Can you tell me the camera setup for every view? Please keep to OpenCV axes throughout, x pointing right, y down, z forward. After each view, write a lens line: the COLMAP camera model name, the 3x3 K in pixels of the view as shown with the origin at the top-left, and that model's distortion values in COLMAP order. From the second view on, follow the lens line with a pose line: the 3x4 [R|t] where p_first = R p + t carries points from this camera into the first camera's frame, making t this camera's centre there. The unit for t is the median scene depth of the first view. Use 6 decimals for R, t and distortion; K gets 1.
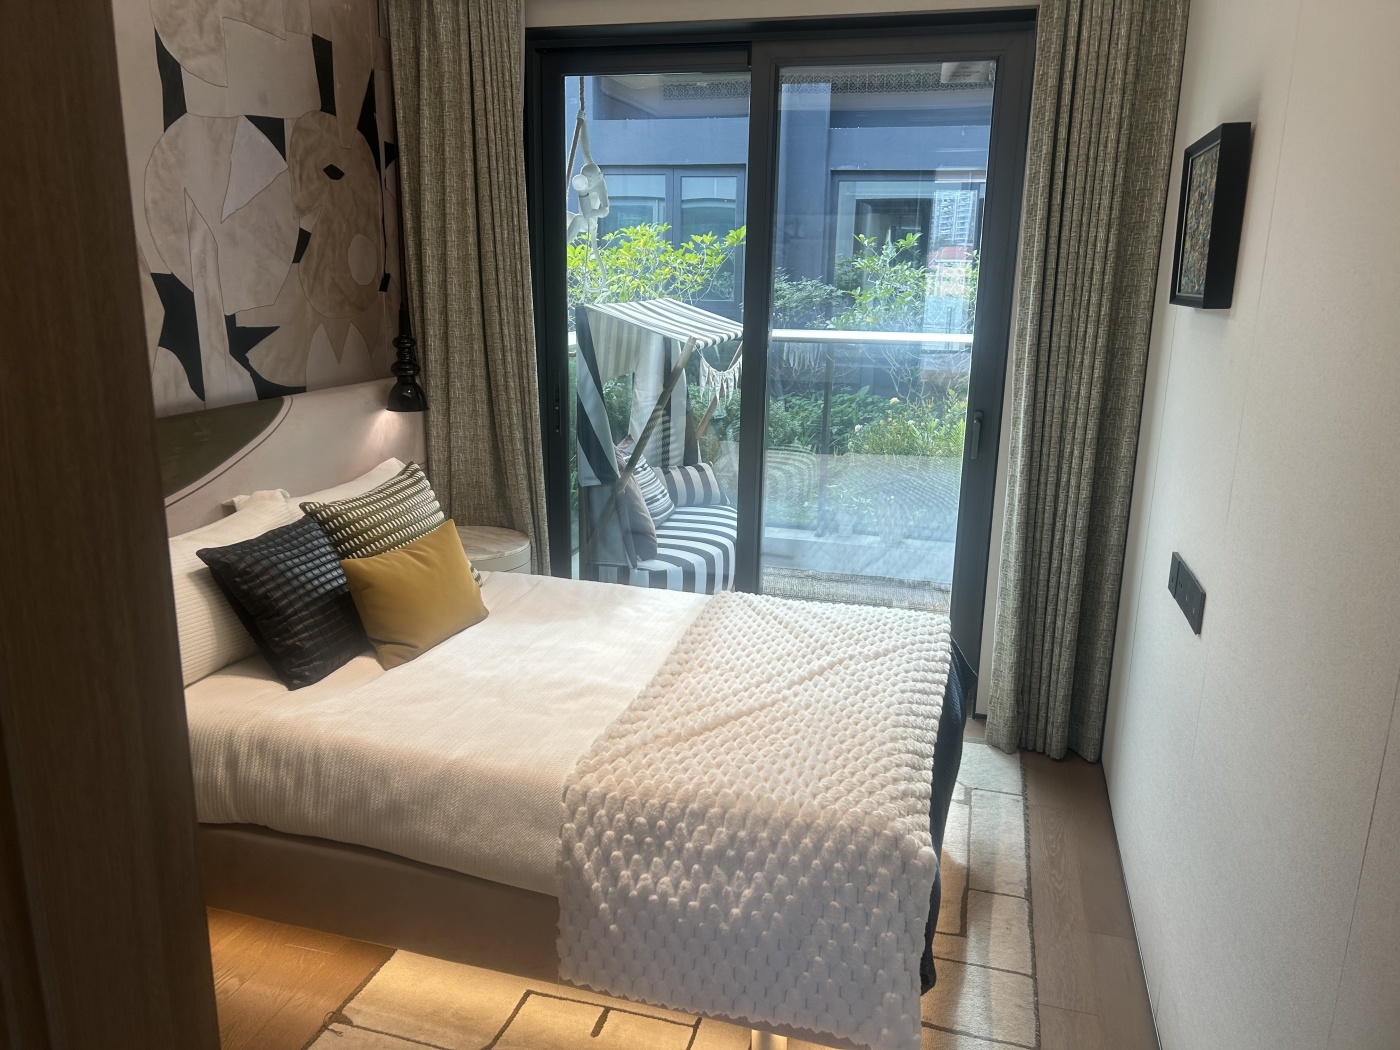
lens RADIAL K [[1057.2, 0, 693.6], [0, 1057.2, 526.1], [0, 0, 1]] dist [0.052460, -0.059735]
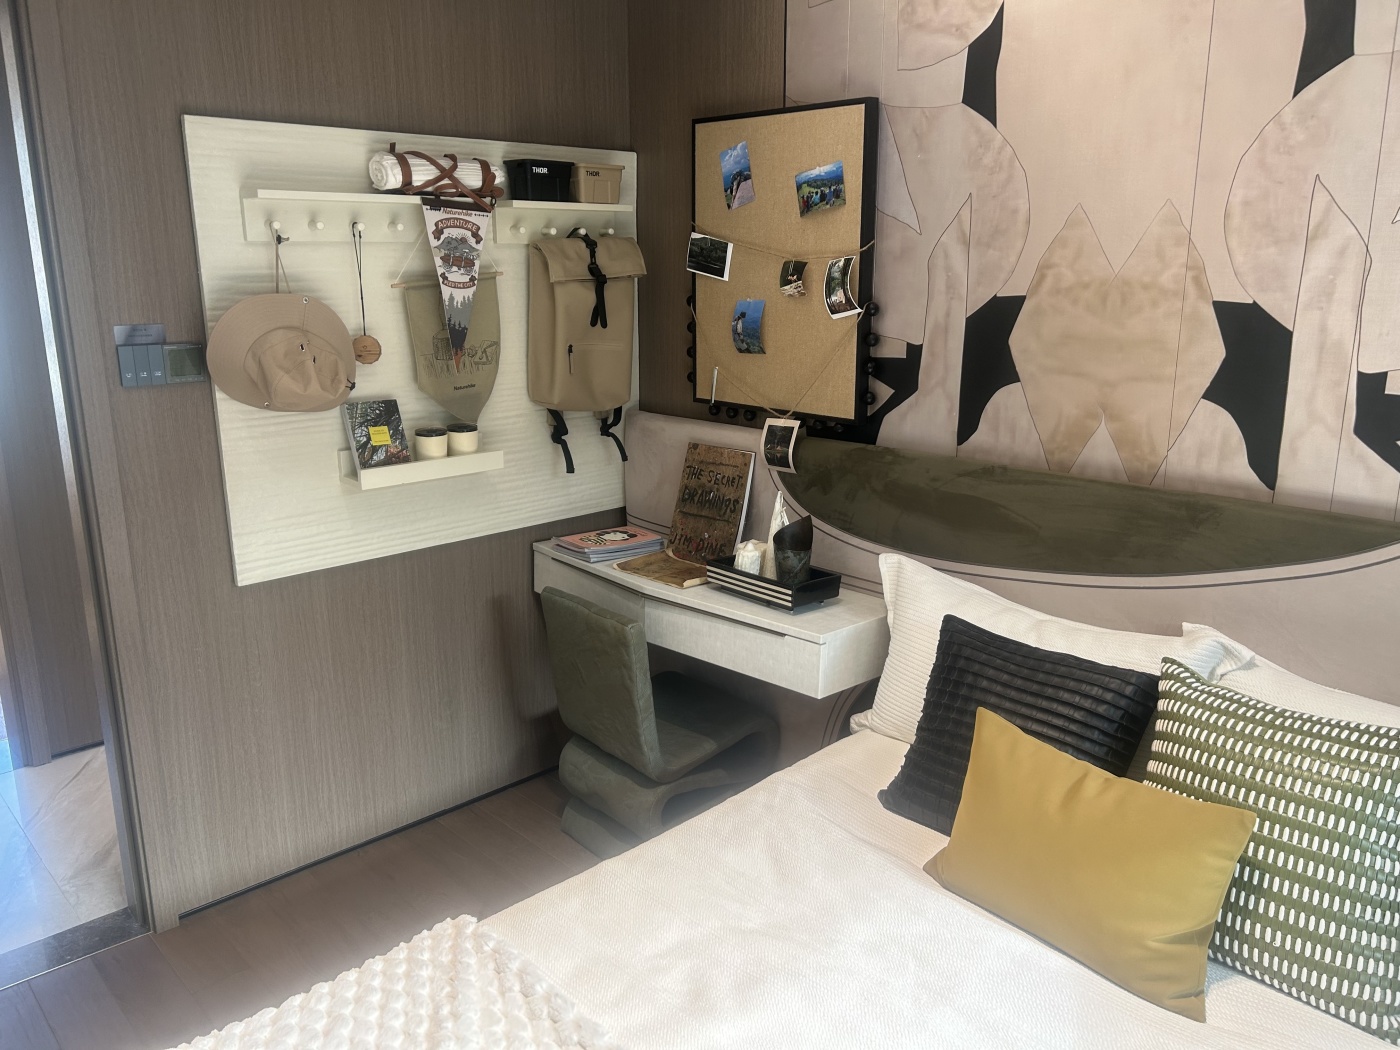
lens RADIAL K [[1057.2, 0, 695.5], [0, 1057.2, 511.9], [0, 0, 1]] dist [0.052460, -0.059735]
pose [[-0.516261, 0.186548, -0.835867, 0.303574], [-0.207756, 0.919557, 0.333544, -0.259564], [0.830850, 0.345852, -0.435975, 1.016016]]
